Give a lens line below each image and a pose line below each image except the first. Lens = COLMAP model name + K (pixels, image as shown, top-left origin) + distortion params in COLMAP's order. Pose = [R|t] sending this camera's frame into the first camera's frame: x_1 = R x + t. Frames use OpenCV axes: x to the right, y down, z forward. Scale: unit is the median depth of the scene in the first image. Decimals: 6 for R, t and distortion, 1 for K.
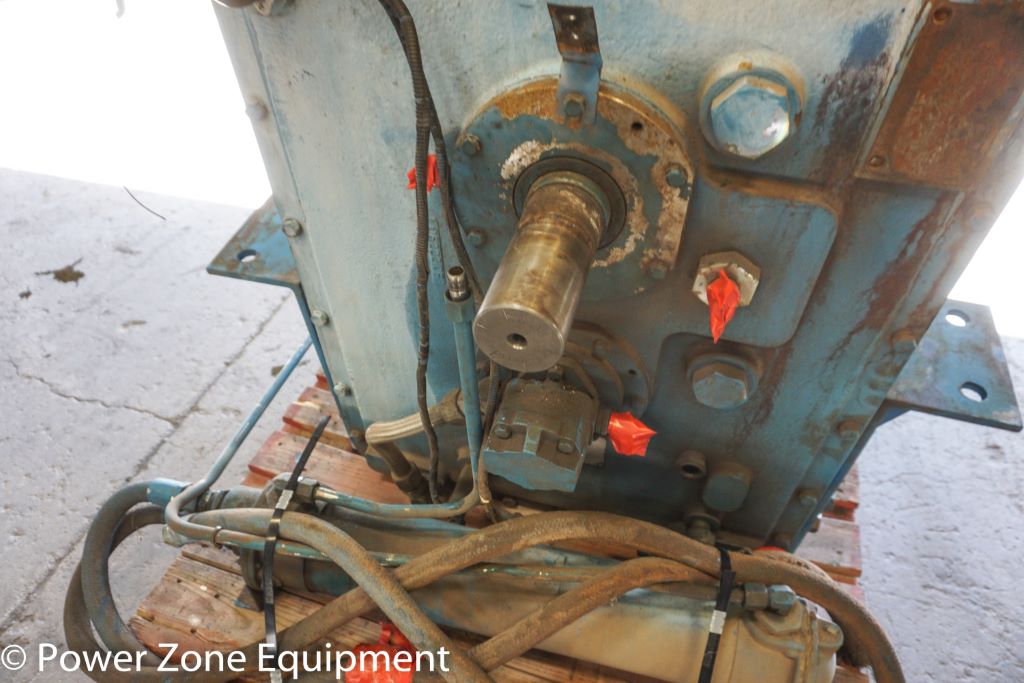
lens RADIAL K [[698.1, 0, 505.9], [0, 698.1, 349.6], [0, 0, 1]] dist [-0.009678, -0.002892]
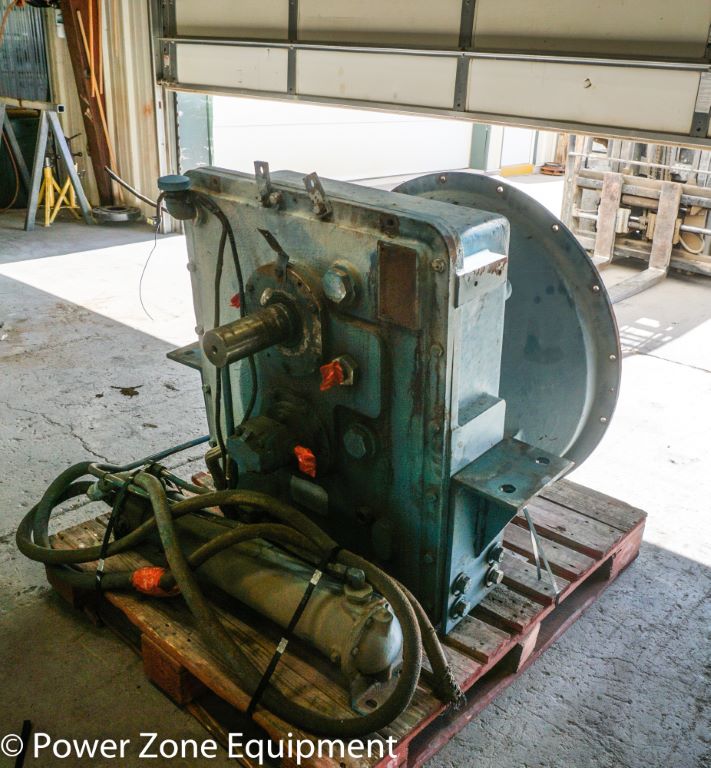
lens RADIAL K [[815.9, 0, 357.9], [0, 815.9, 382.5], [0, 0, 1]] dist [0.025870, 0.000000]
pose [[0.904188, 0.194896, -0.380078, 0.795720], [-0.314763, 0.905541, -0.284465, 0.375210], [0.288735, 0.376844, 0.880125, -0.660784]]
